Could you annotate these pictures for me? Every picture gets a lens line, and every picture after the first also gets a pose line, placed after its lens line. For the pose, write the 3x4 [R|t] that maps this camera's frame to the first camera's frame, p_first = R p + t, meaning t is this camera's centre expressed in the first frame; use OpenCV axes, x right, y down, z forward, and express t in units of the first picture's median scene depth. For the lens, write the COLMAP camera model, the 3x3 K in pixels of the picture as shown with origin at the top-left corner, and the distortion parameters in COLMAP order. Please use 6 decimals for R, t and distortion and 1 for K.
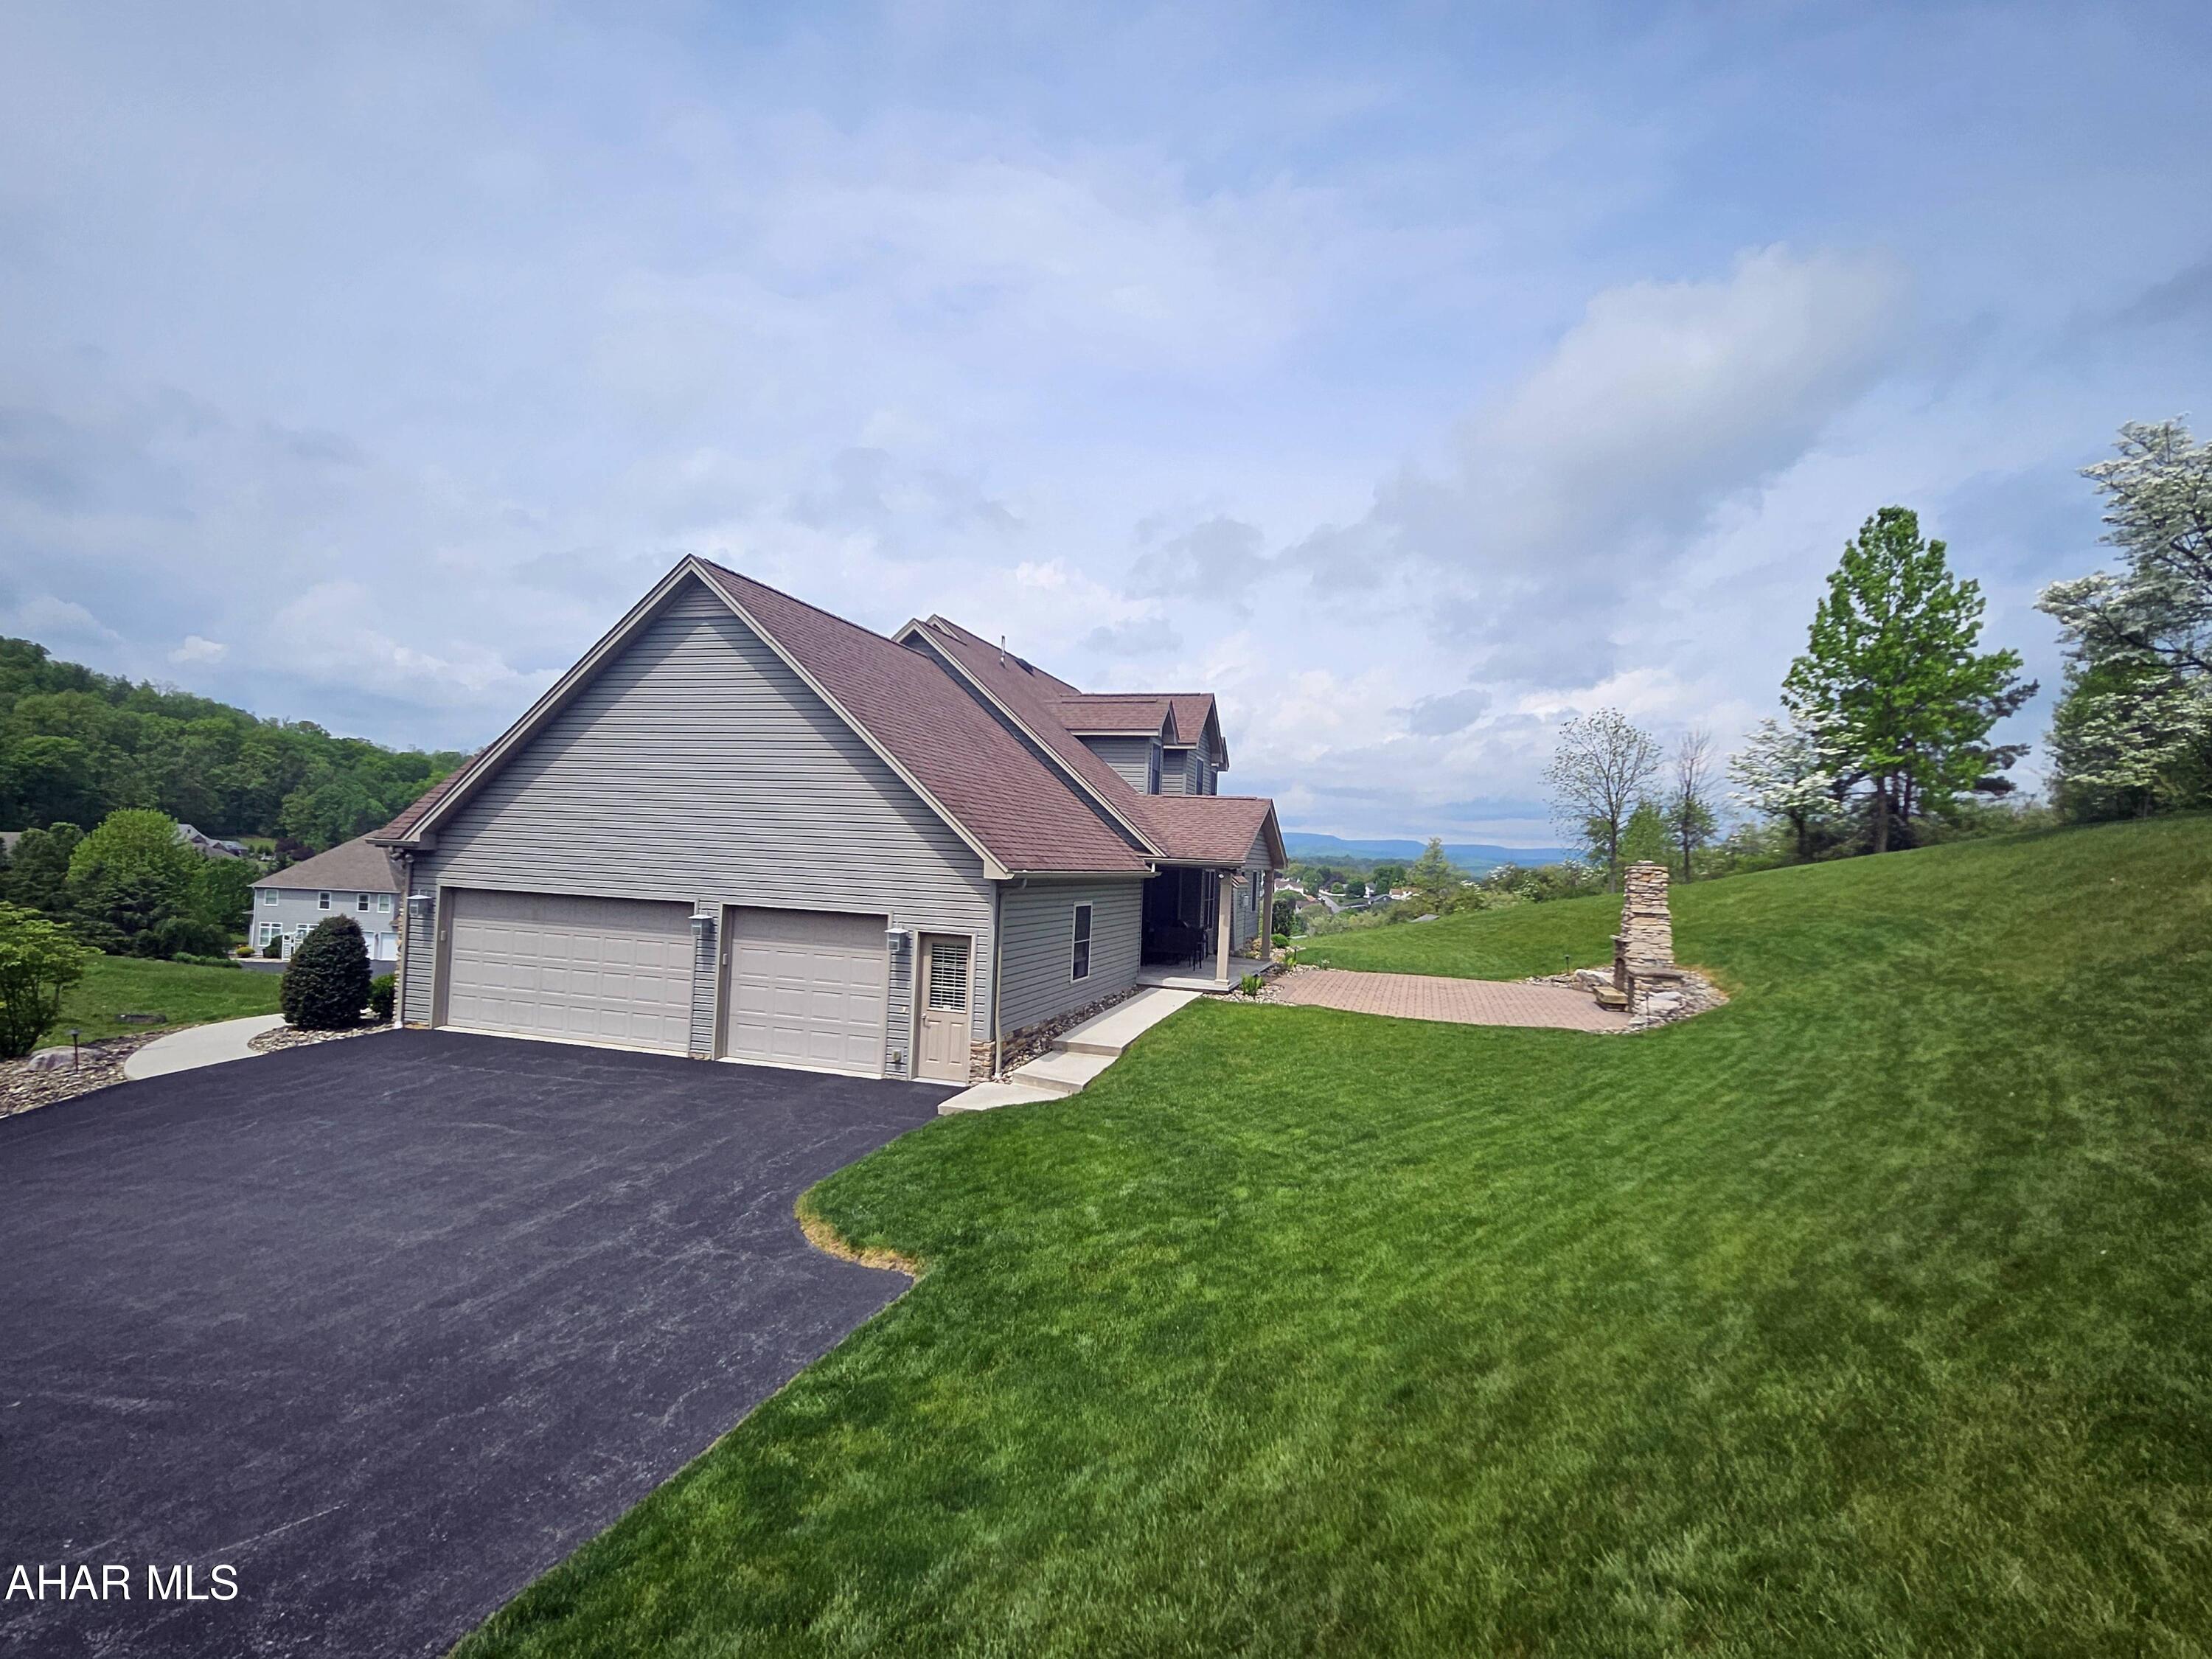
lens RADIAL K [[1053.0, 0, 1111.0], [0, 1053.0, 831.8], [0, 0, 1]] dist [0.000979, -0.001066]
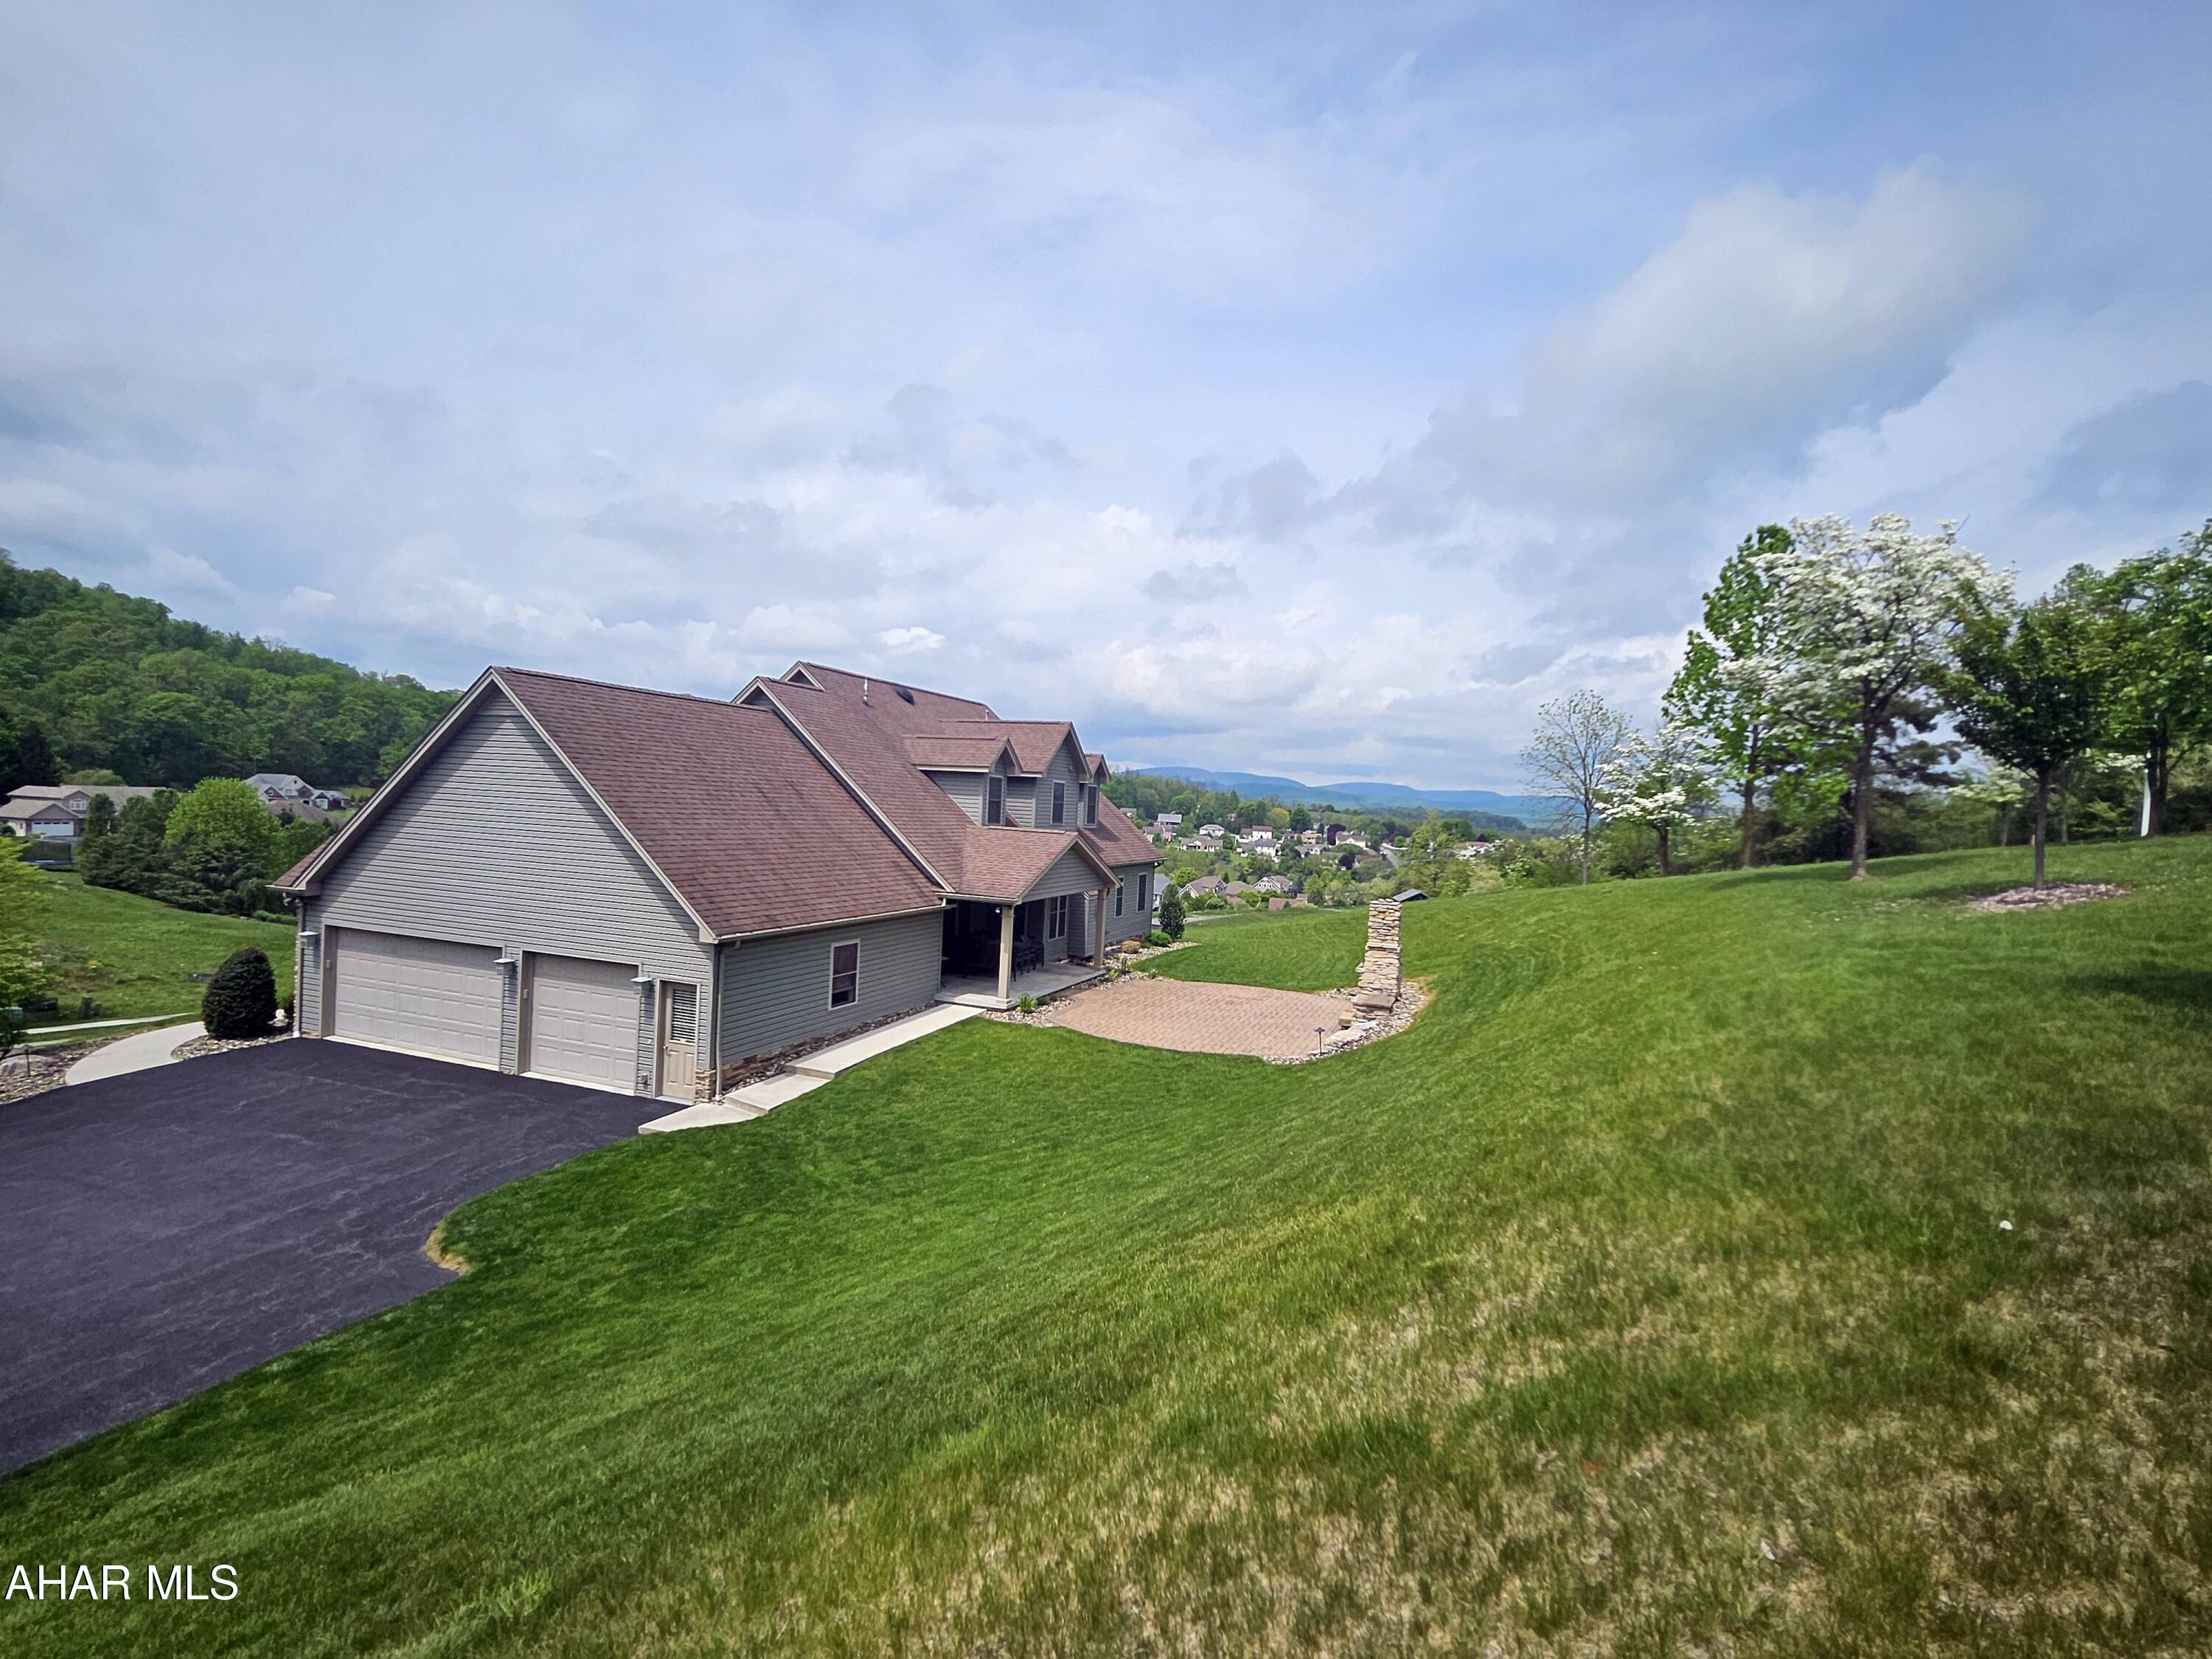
lens RADIAL K [[1054.0, 0, 1103.8], [0, 1054.0, 831.3], [0, 0, 1]] dist [-0.002289, 0.002159]
pose [[0.997440, 0.008138, -0.071050, 0.348397], [-0.004711, 0.998823, 0.048276, -0.116672], [0.071360, -0.047818, 0.996304, -0.156758]]
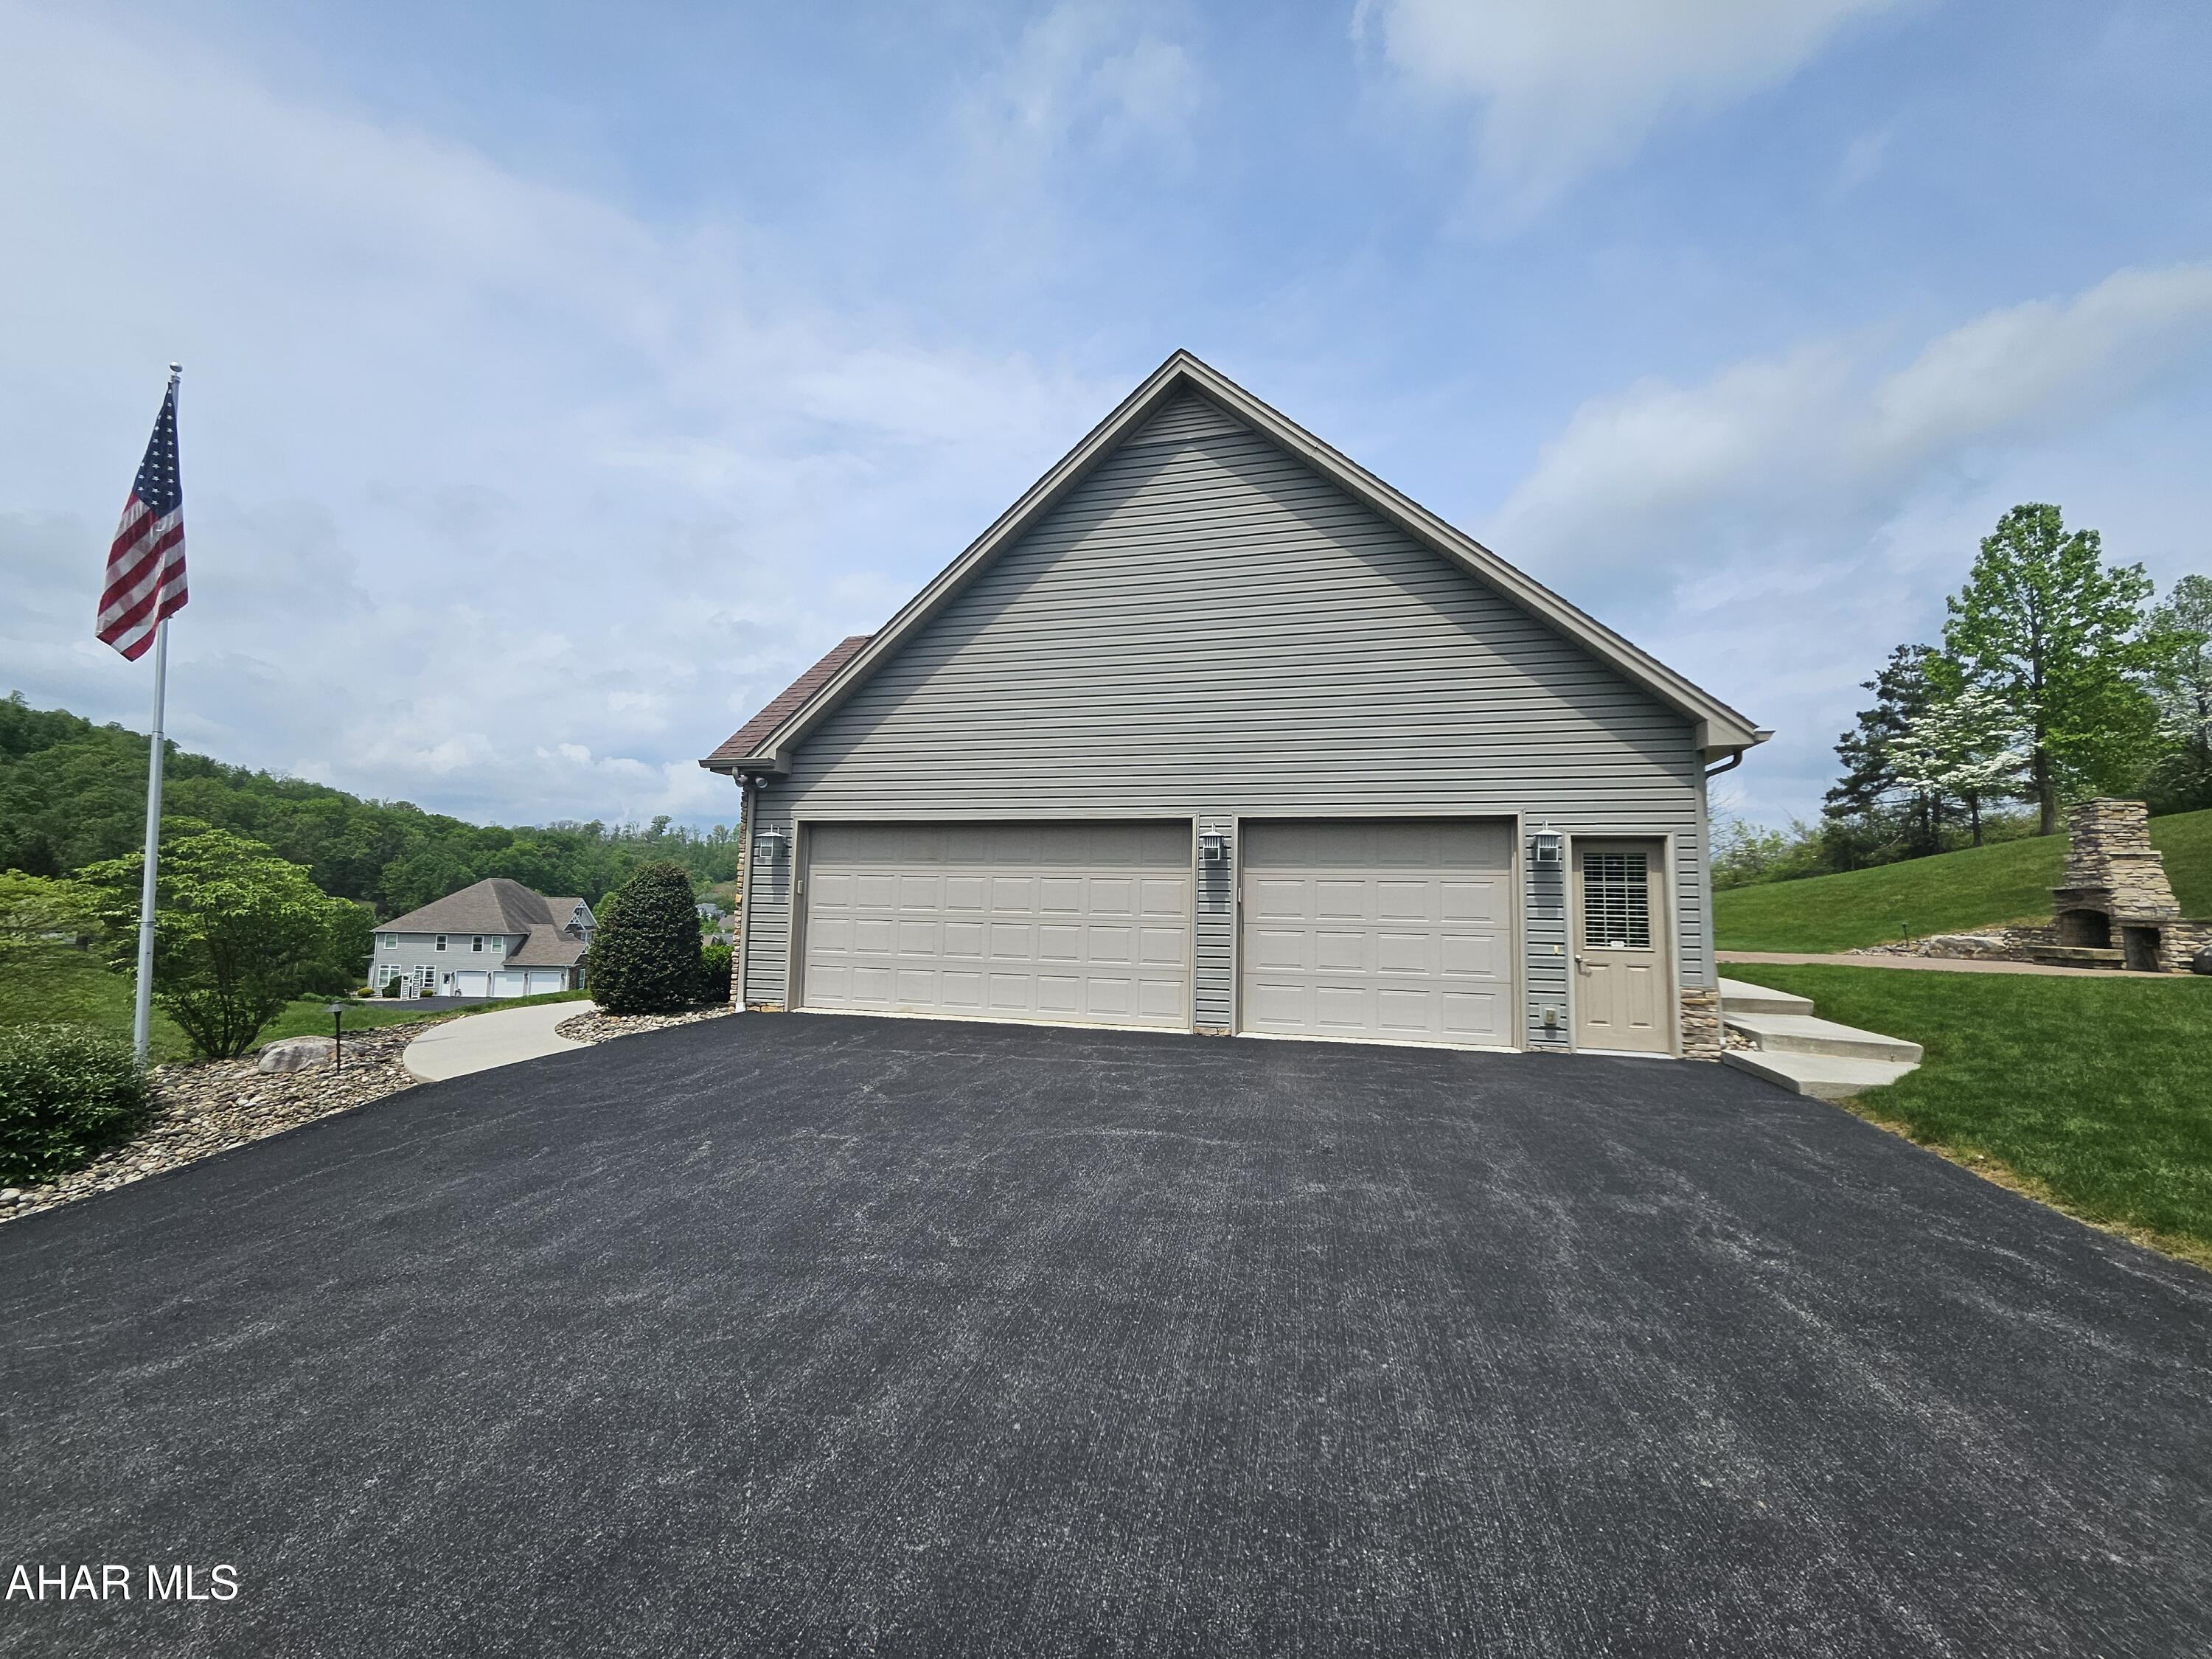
lens RADIAL K [[882.6, 0, 1108.3], [0, 882.6, 826.4], [0, 0, 1]] dist [0.003538, -0.002125]
pose [[0.999468, -0.020751, 0.025147, -0.410528], [0.022322, 0.997707, -0.063893, 0.096709], [-0.023764, 0.064420, 0.997640, 0.346593]]
